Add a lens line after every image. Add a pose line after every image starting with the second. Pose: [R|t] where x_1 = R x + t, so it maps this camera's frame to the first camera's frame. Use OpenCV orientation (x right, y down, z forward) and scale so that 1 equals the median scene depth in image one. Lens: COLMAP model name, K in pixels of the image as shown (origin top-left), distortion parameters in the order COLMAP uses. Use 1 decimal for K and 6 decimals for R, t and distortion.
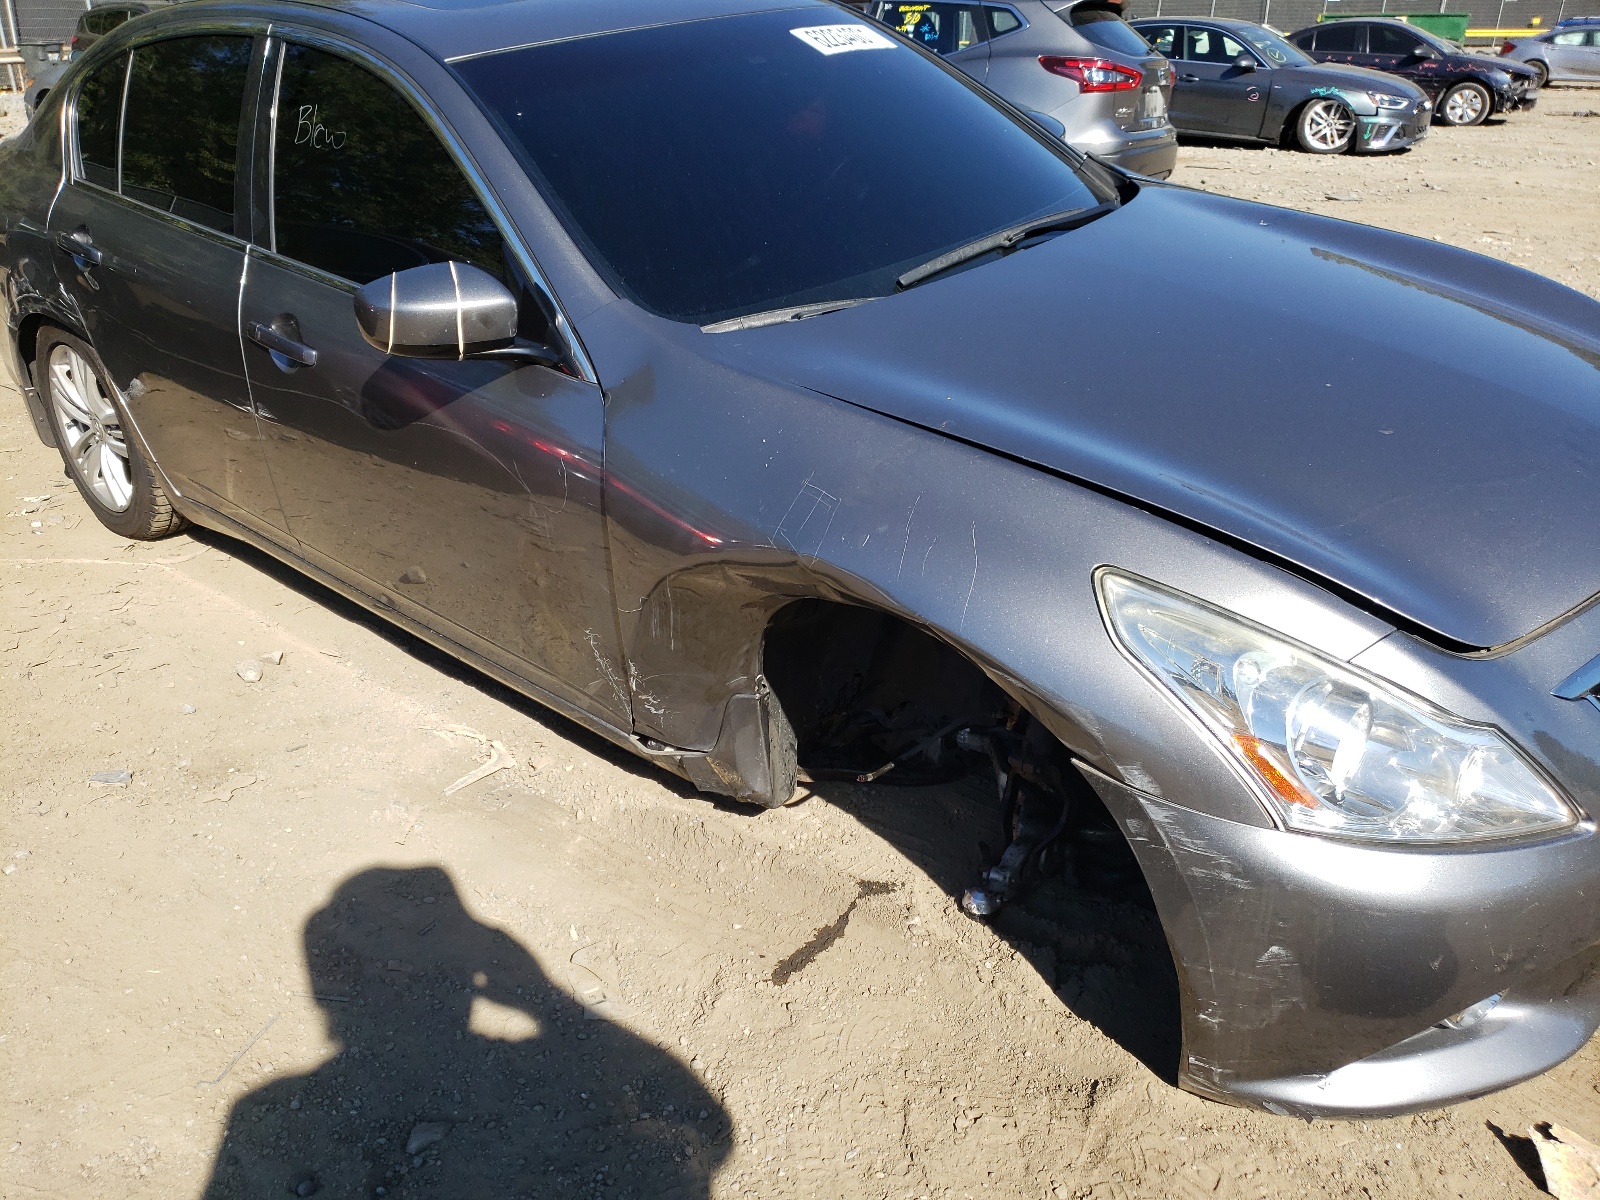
lens RADIAL K [[1223.4, 0, 788.2], [0, 1223.4, 611.5], [0, 0, 1]] dist [-0.019500, 0.009536]
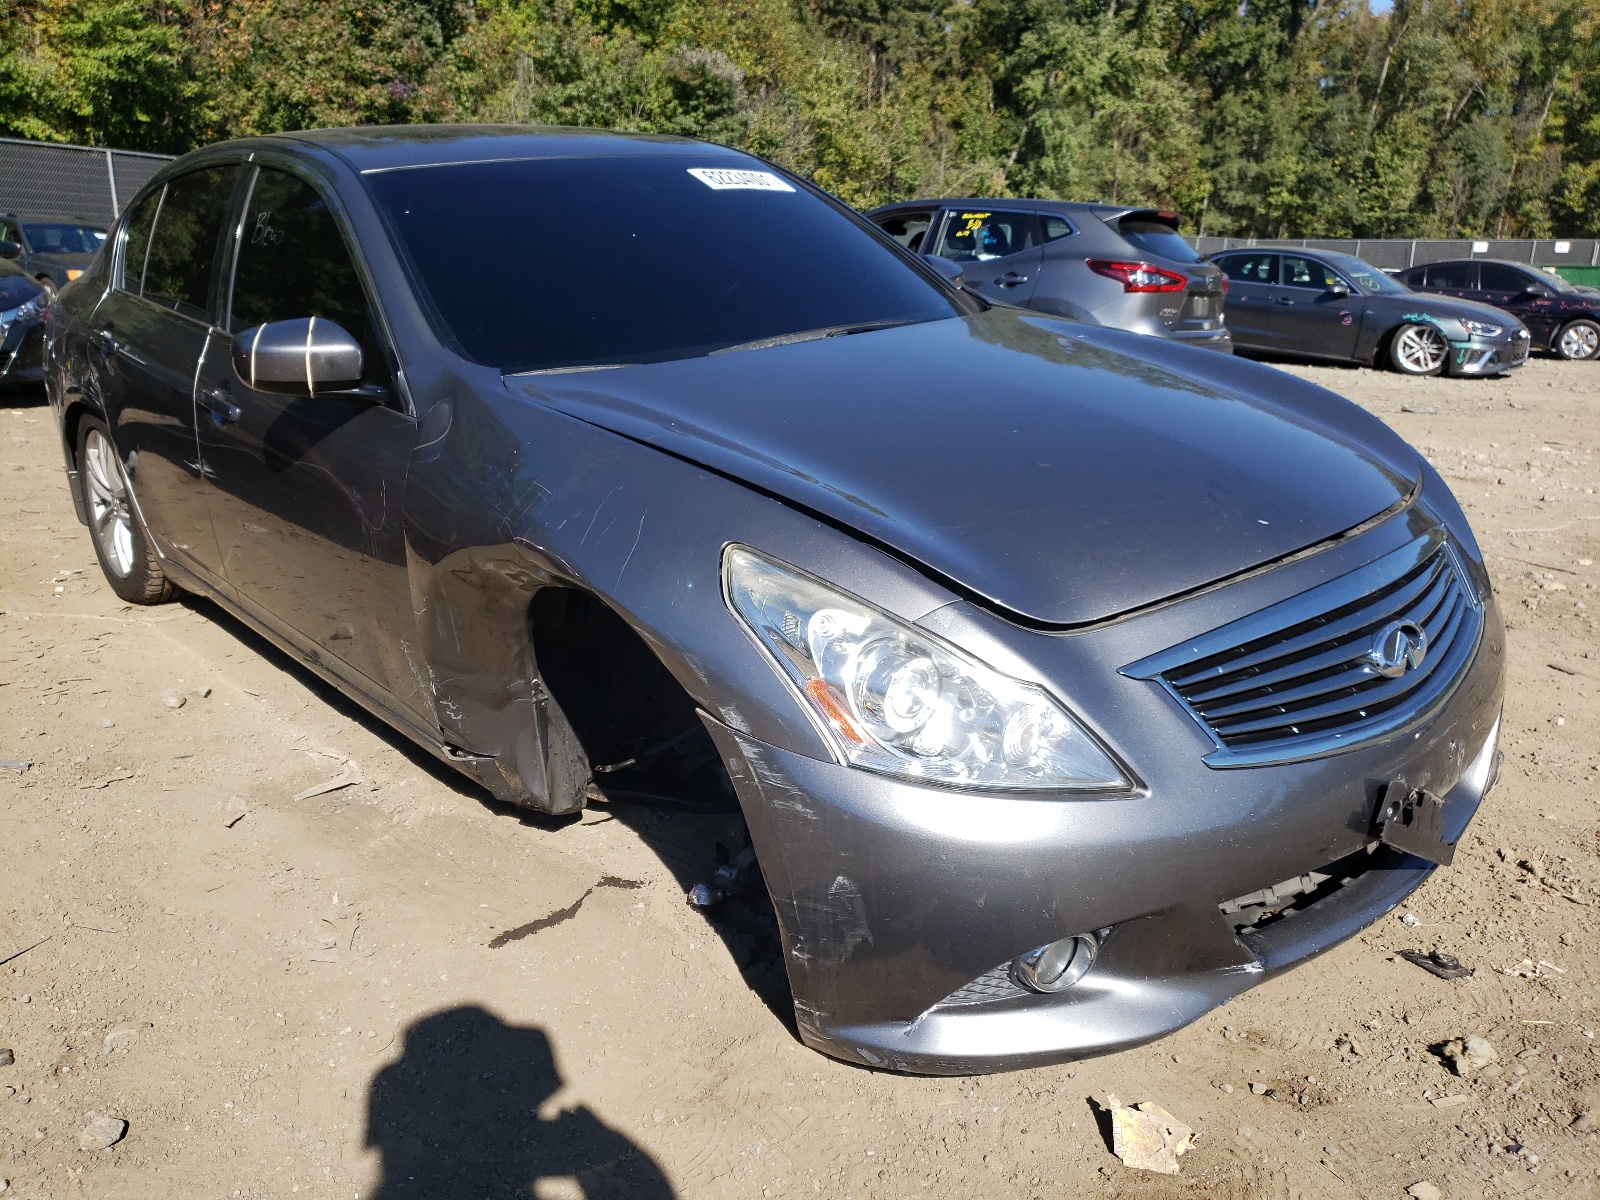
lens RADIAL K [[1223.4, 0, 804.7], [0, 1223.4, 607.7], [0, 0, 1]] dist [-0.019500, 0.009536]
pose [[0.994773, 0.054433, -0.086397, 0.187193], [-0.067876, 0.984584, -0.161205, 0.090045], [0.076290, 0.166227, 0.983132, -0.050997]]
